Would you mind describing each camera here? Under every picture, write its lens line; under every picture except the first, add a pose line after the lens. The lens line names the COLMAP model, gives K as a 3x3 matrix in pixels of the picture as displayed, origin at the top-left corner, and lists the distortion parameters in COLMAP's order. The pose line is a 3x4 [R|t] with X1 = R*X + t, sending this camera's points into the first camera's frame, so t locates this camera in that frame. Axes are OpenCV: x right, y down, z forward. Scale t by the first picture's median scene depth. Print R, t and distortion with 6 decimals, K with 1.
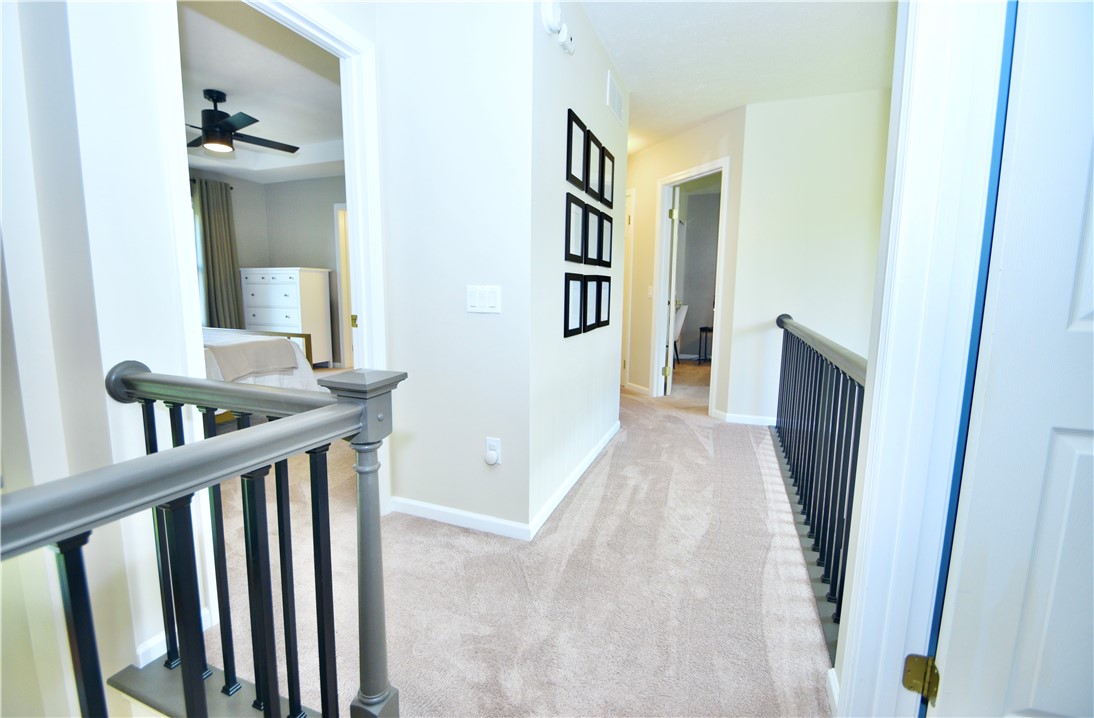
lens RADIAL K [[484.6, 0, 530.0], [0, 484.6, 358.1], [0, 0, 1]] dist [0.000193, -0.000024]
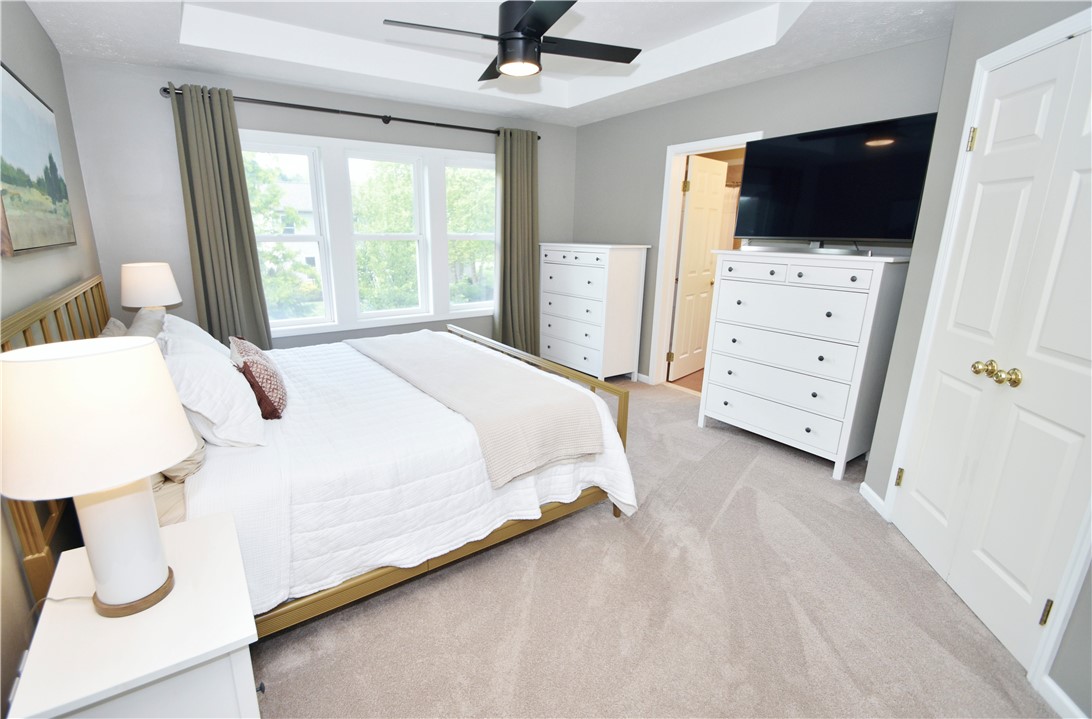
lens RADIAL K [[483.7, 0, 529.0], [0, 483.7, 358.6], [0, 0, 1]] dist [0.000193, -0.000024]
pose [[0.843098, 0.139584, -0.519328, -0.188066], [-0.079246, 0.987431, 0.136747, -0.112082], [0.531888, -0.074136, 0.843563, 0.330328]]
